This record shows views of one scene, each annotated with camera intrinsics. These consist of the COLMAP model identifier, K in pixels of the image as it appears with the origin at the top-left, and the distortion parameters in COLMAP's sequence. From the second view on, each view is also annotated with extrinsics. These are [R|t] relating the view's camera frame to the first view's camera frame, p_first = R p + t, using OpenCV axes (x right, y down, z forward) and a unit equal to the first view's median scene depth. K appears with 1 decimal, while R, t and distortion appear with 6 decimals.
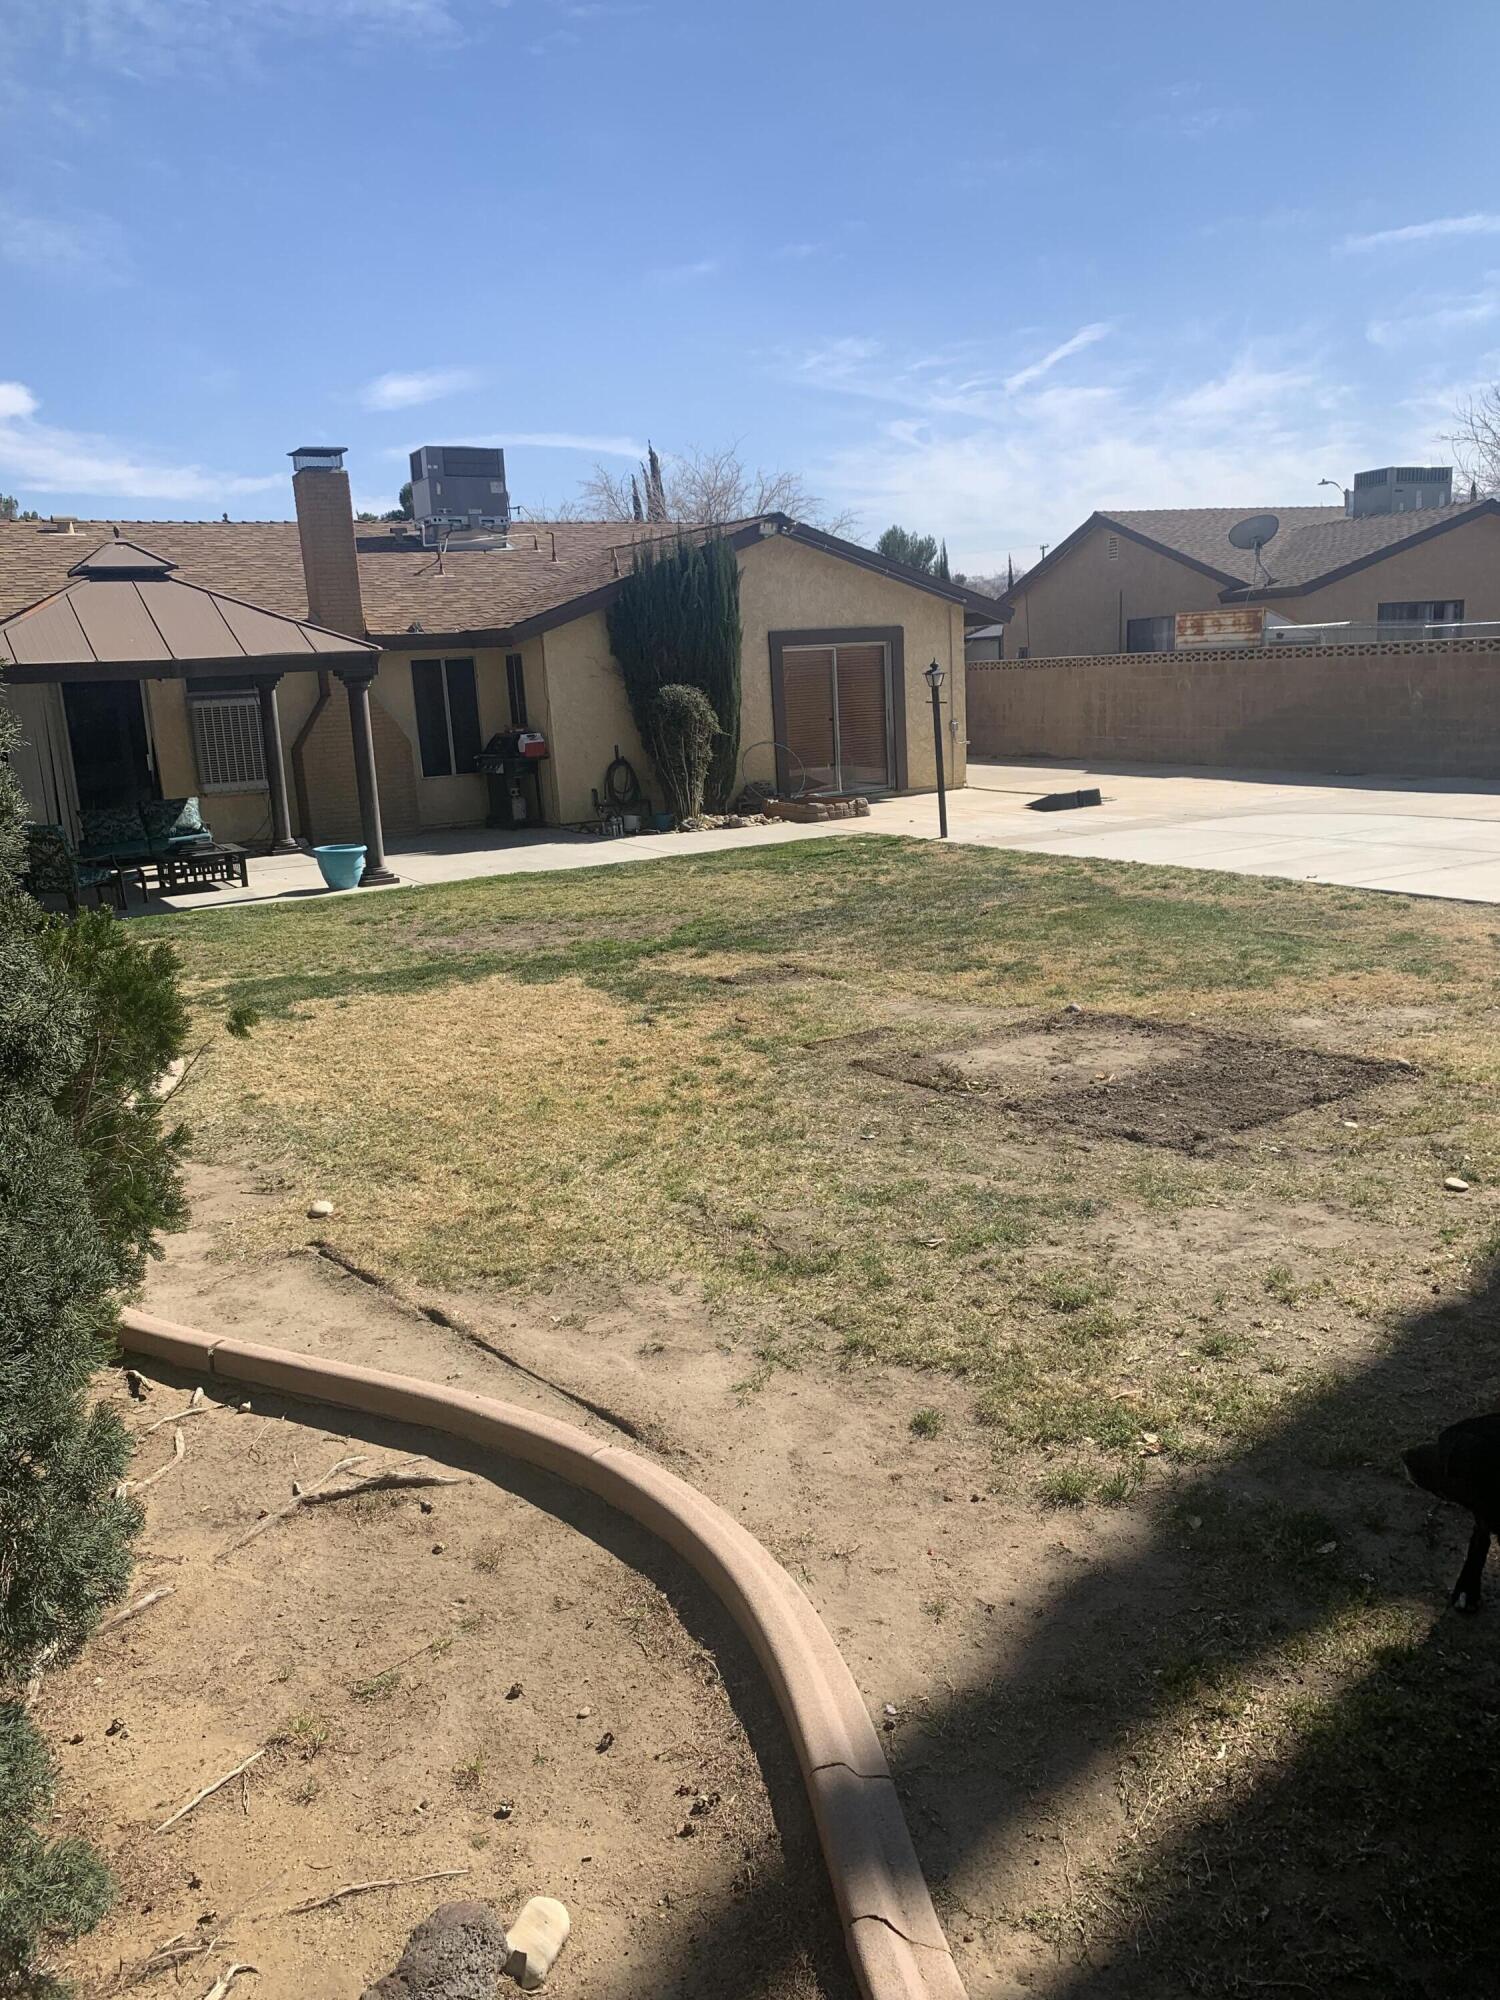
lens RADIAL K [[1536.1, 0, 750.0], [0, 1536.1, 1000.0], [0, 0, 1]] dist [0.055613, -0.000140]
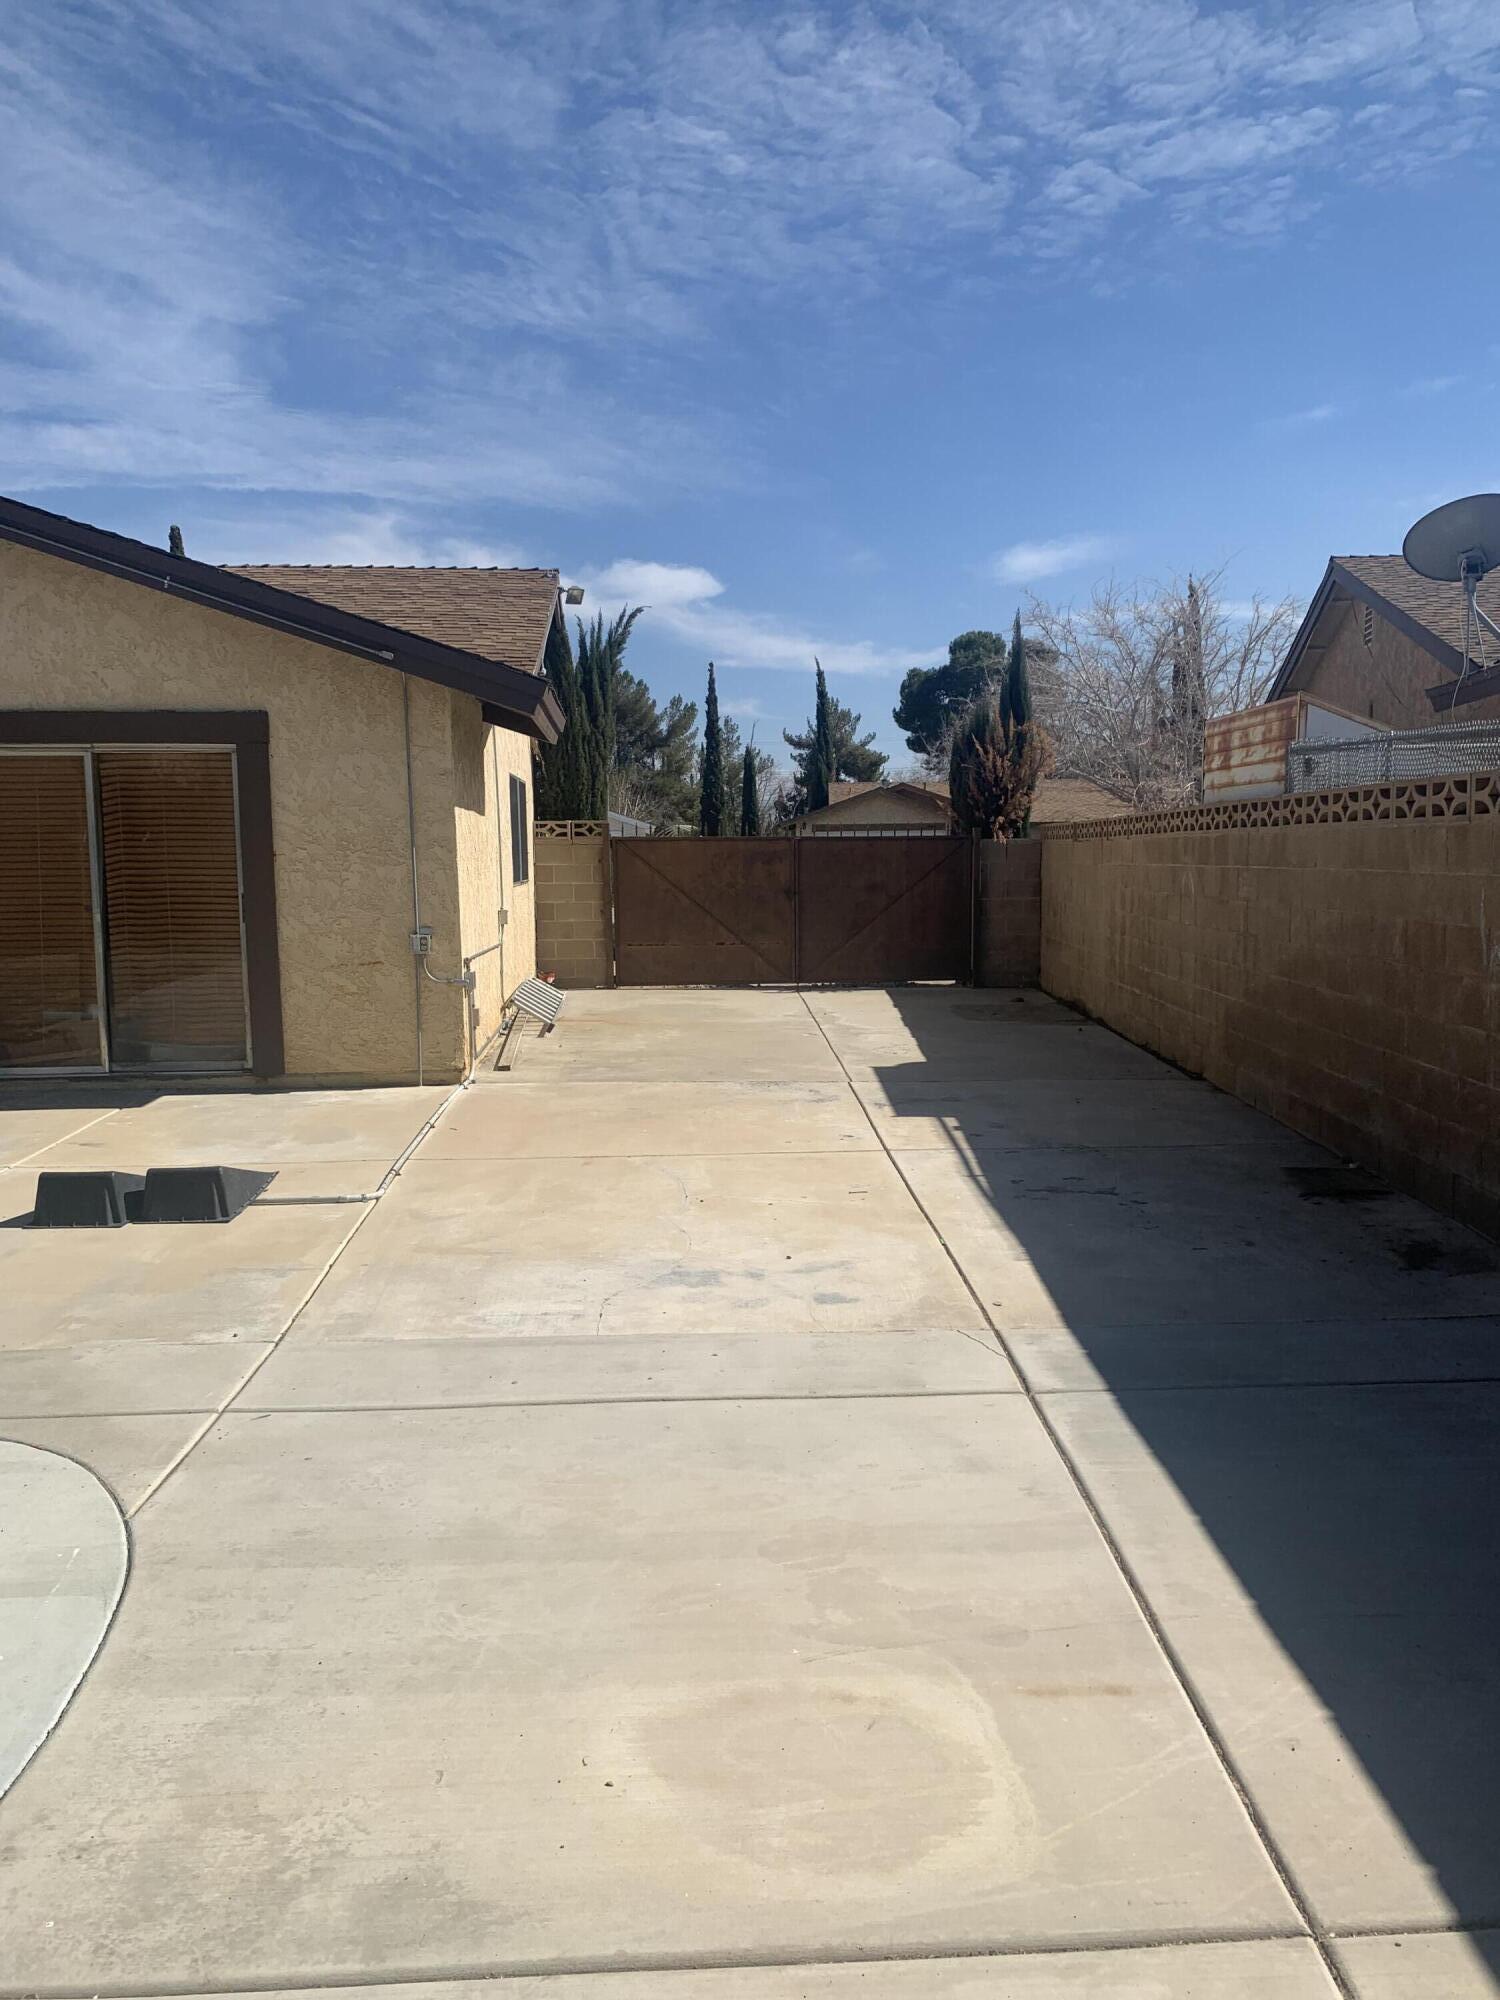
lens RADIAL K [[1487.7, 0, 750.0], [0, 1487.7, 1000.0], [0, 0, 1]] dist [-0.002548, -0.001244]
pose [[0.902624, 0.088061, -0.421326, 0.067033], [-0.129026, 0.989191, -0.069666, -0.024288], [0.410637, 0.117244, 0.904230, 0.111205]]
